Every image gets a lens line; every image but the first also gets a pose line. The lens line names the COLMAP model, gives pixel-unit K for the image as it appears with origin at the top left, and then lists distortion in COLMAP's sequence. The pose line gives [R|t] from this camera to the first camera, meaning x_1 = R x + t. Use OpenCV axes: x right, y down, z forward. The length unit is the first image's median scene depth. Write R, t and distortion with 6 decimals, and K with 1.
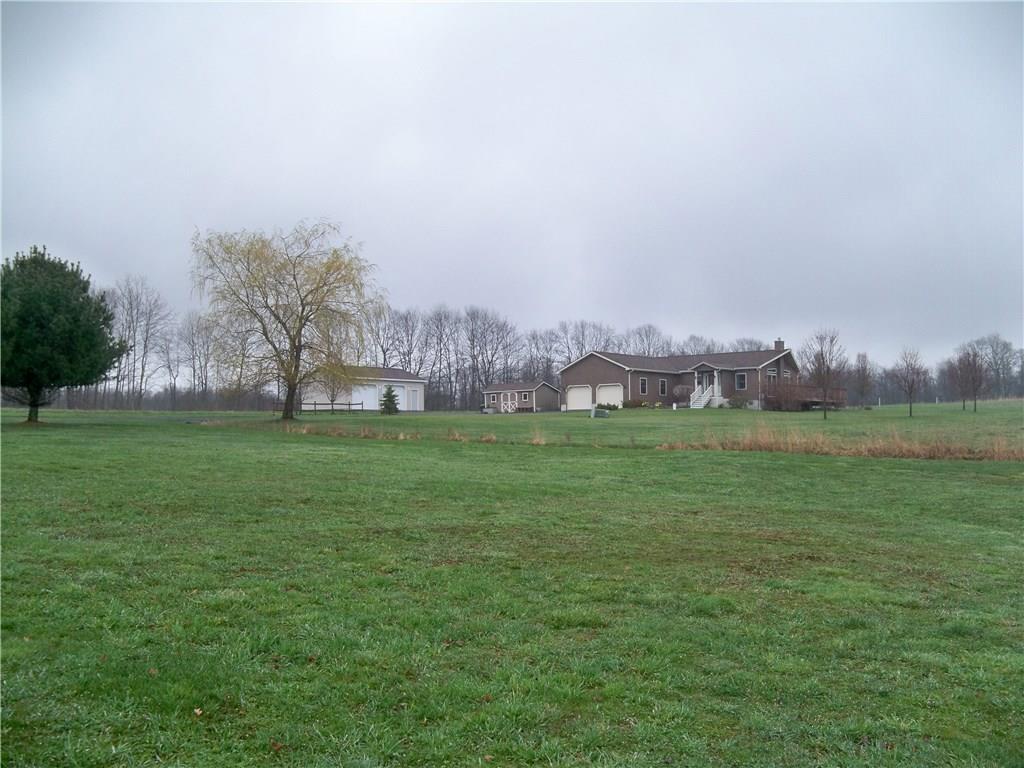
lens RADIAL K [[1047.9, 0, 513.3], [0, 1047.9, 389.8], [0, 0, 1]] dist [-0.231177, 0.287059]
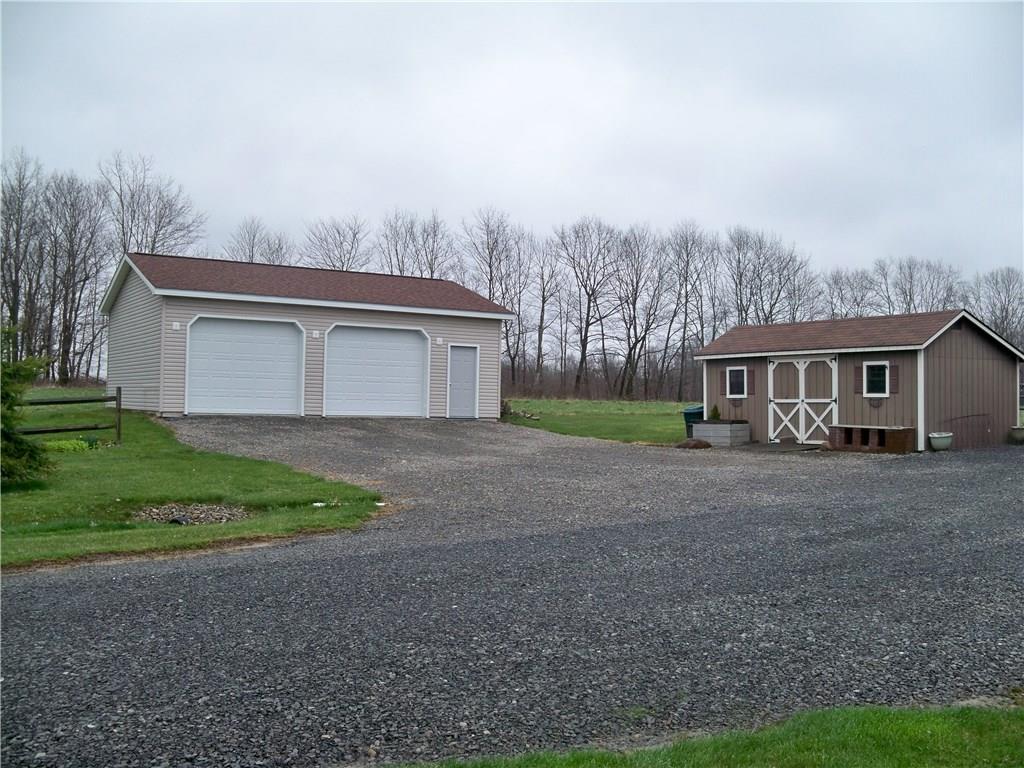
lens RADIAL K [[1047.9, 0, 513.3], [0, 1047.9, 389.8], [0, 0, 1]] dist [-0.231177, 0.287059]
pose [[0.963198, 0.019581, -0.268080, -0.010209], [-0.012363, 0.999515, 0.028584, 0.008853], [0.268510, -0.024218, 0.962972, 1.840135]]
